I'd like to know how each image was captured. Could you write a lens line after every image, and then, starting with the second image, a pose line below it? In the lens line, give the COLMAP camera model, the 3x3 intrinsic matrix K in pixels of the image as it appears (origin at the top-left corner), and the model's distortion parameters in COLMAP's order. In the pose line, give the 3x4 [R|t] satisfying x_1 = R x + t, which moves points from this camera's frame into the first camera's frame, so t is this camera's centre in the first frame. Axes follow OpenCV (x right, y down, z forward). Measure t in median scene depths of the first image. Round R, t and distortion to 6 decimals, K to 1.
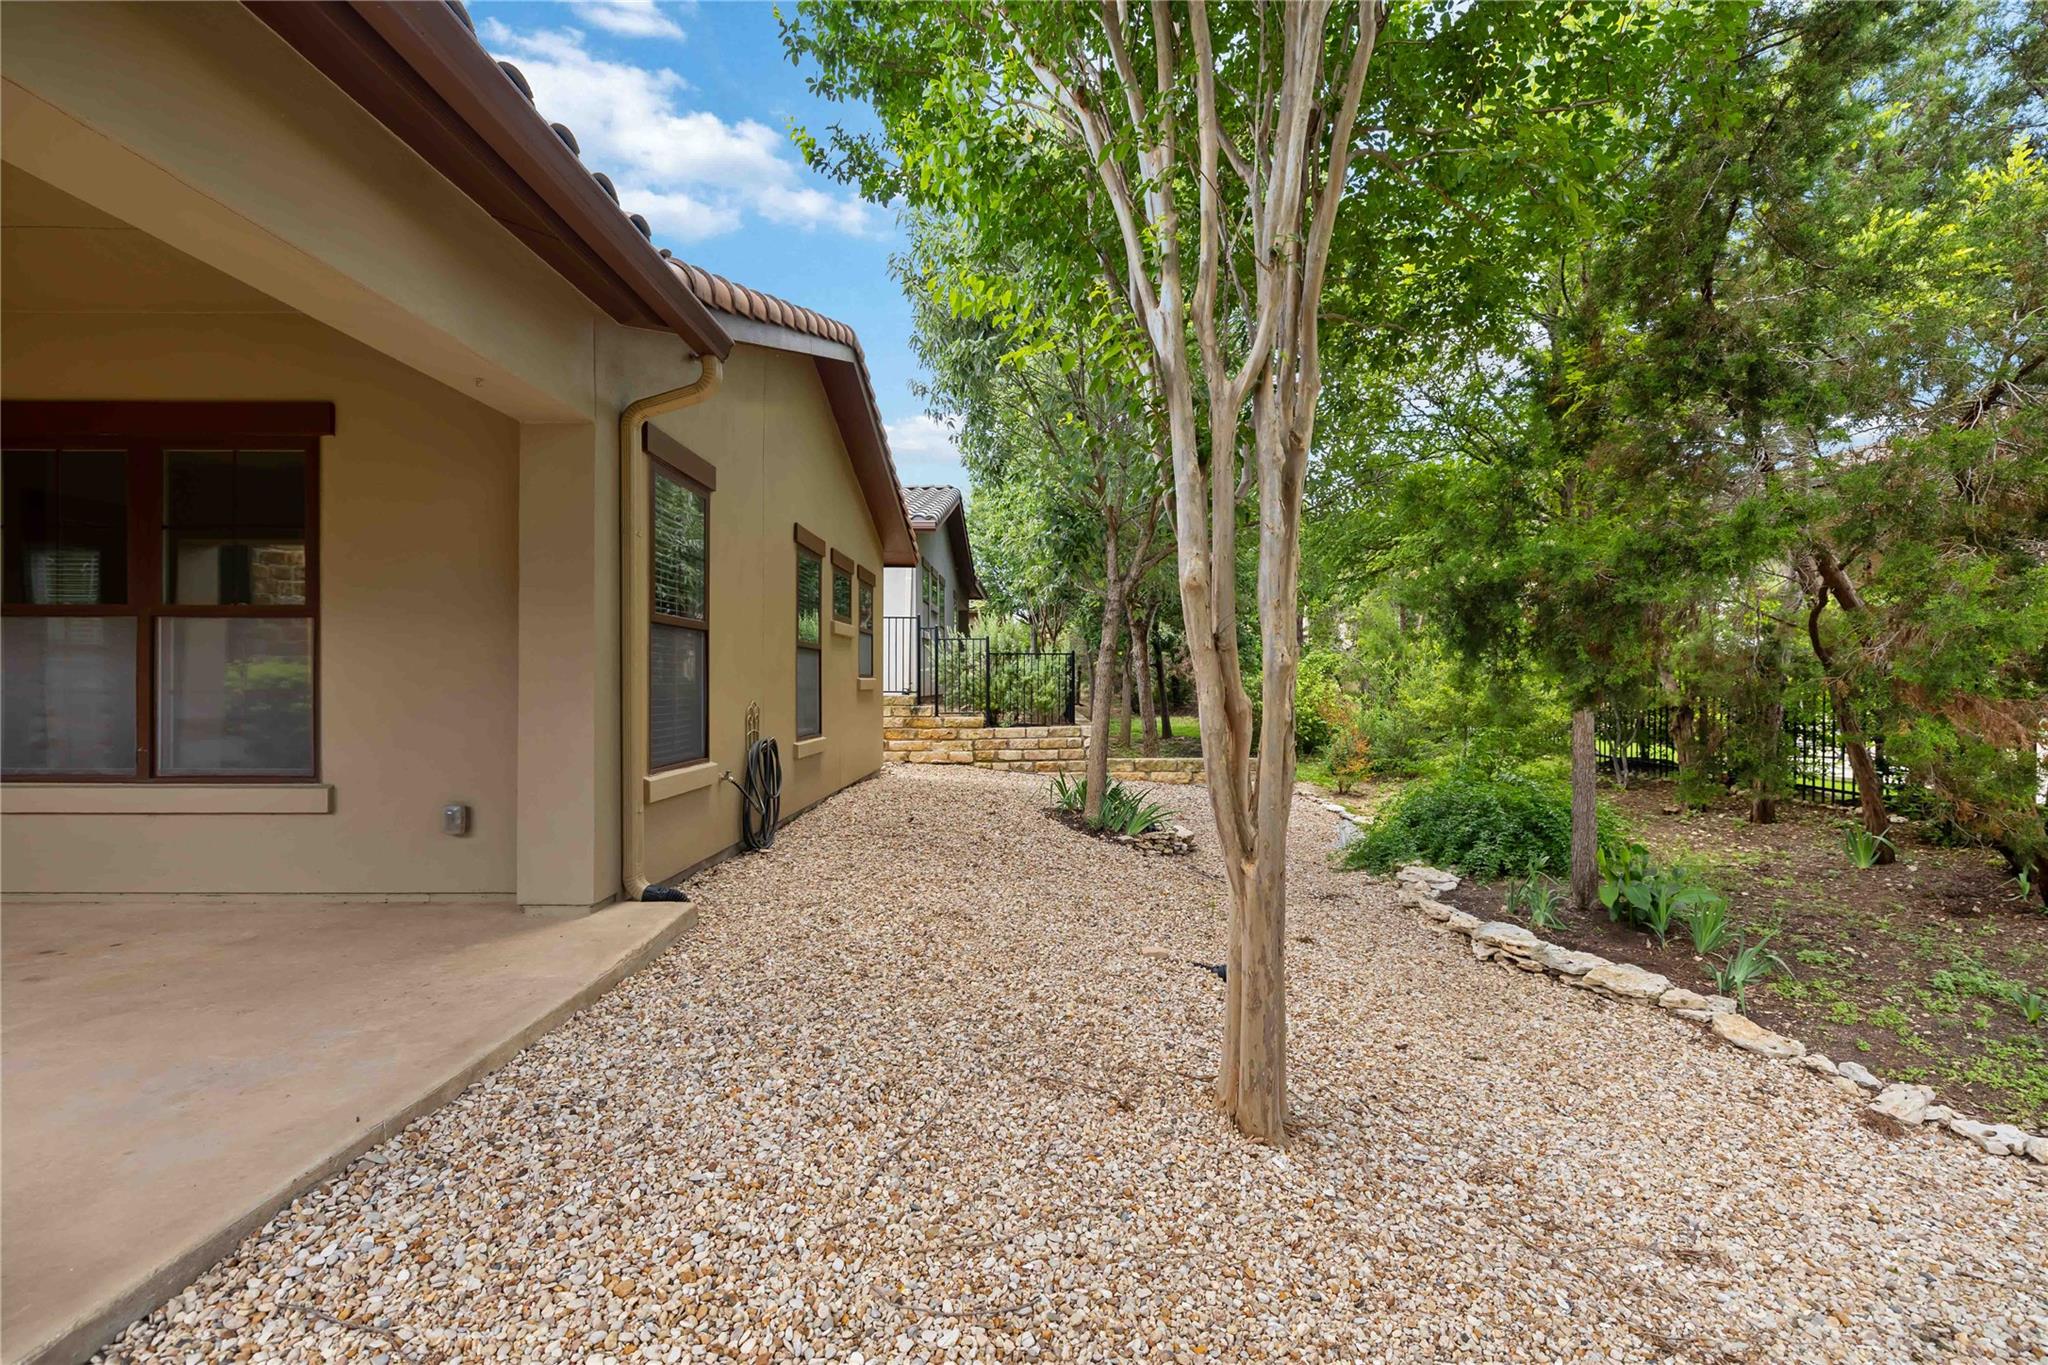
lens RADIAL K [[853.9, 0, 1030.2], [0, 853.9, 687.6], [0, 0, 1]] dist [0.001557, 0.000289]
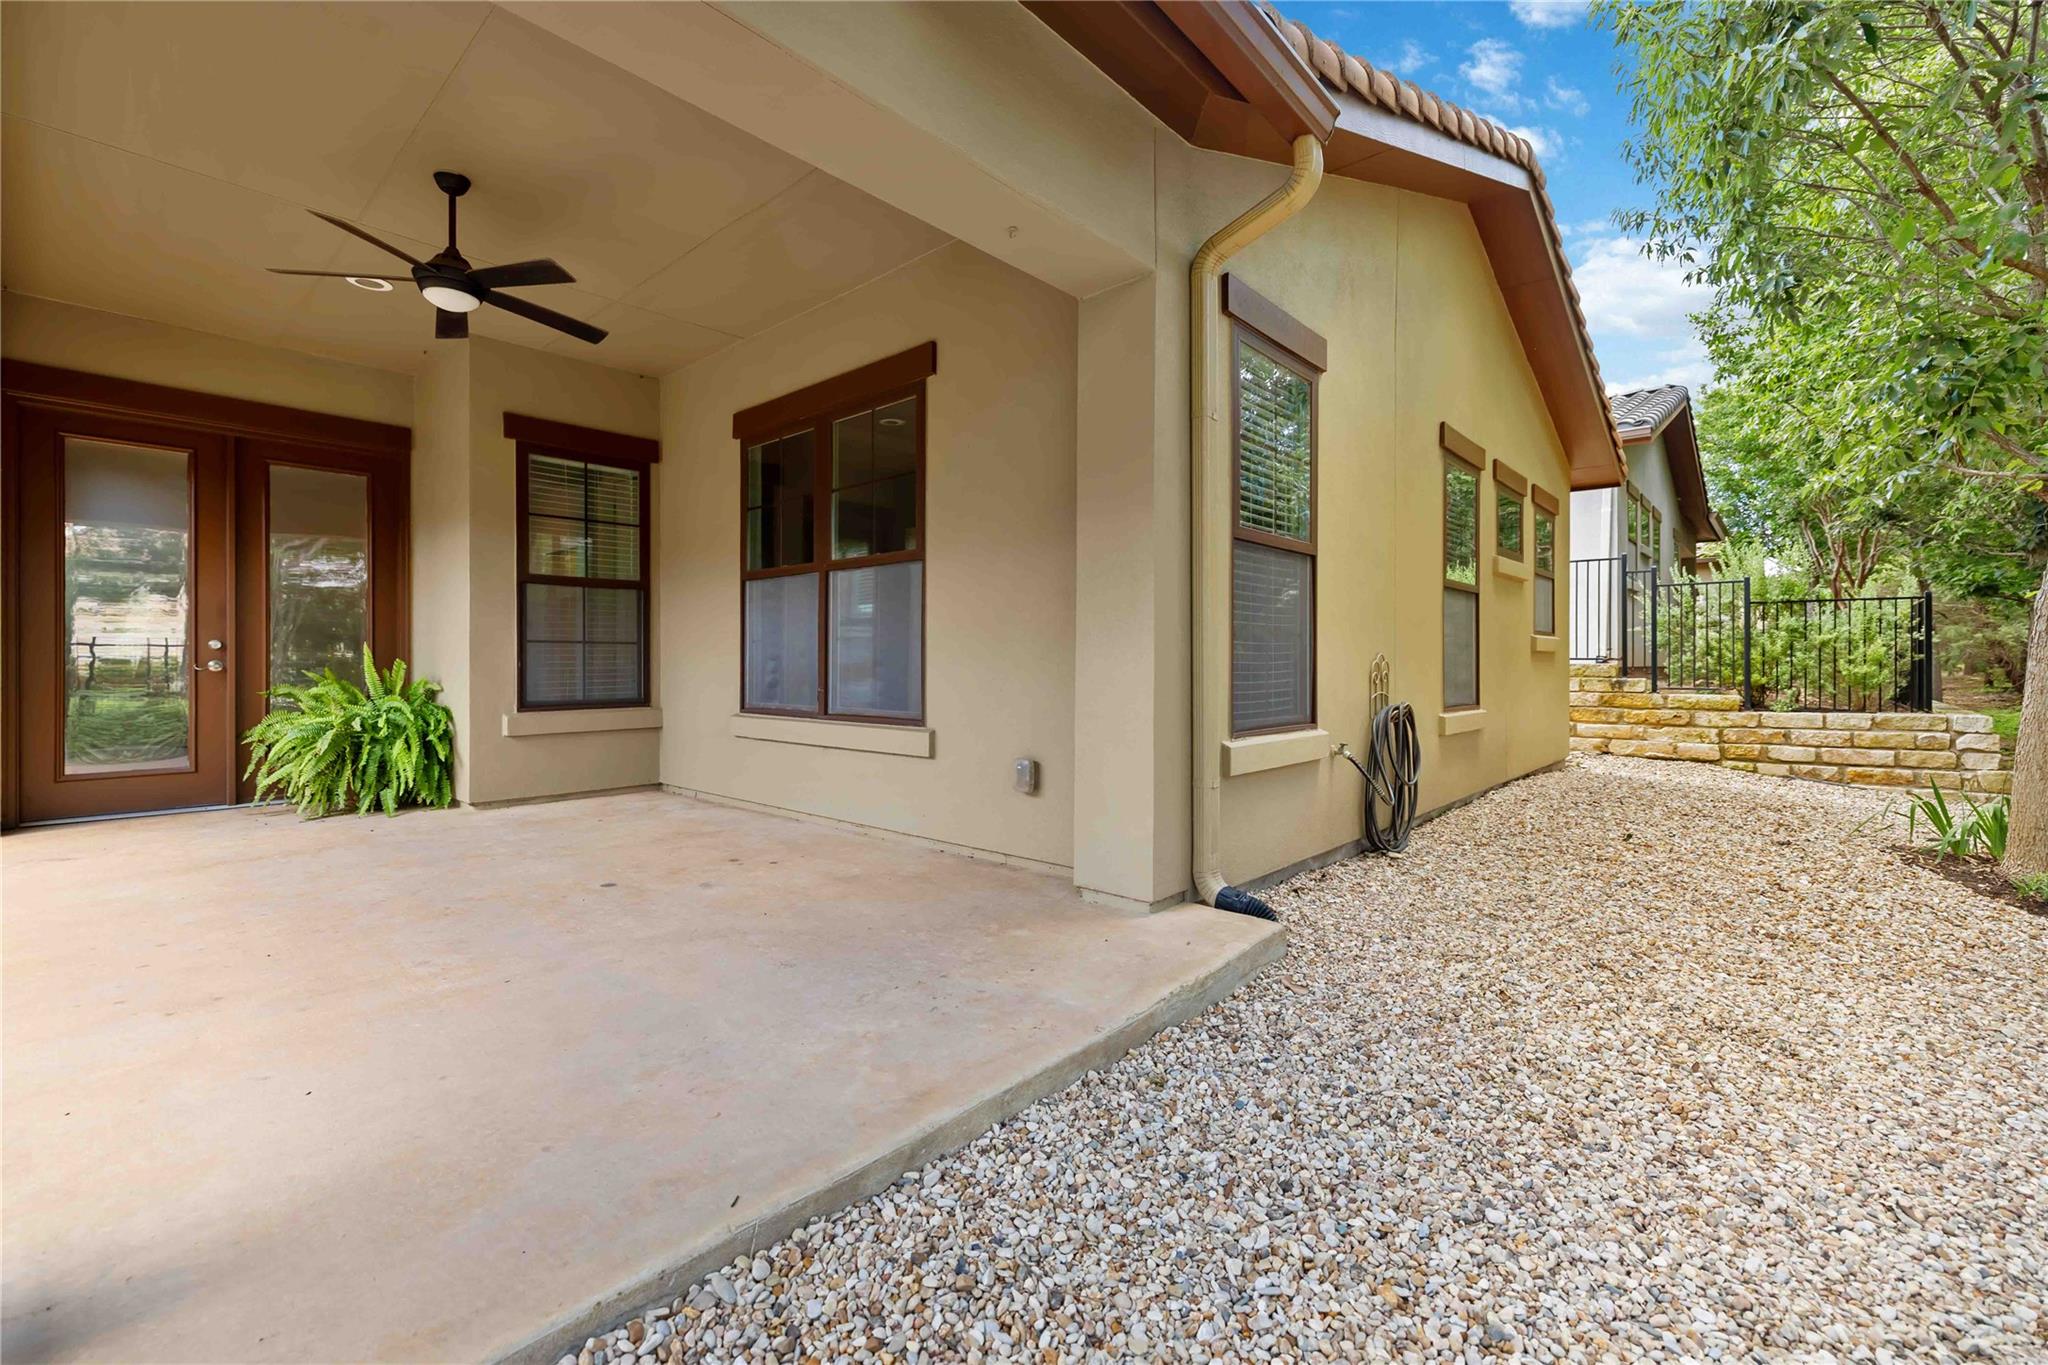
lens RADIAL K [[853.9, 0, 1026.6], [0, 853.9, 661.9], [0, 0, 1]] dist [0.001557, 0.000289]
pose [[0.747882, -0.000287, -0.663832, -0.080485], [-0.003821, 0.999981, -0.004737, 0.038828], [0.663821, 0.006079, 0.747867, 0.321813]]
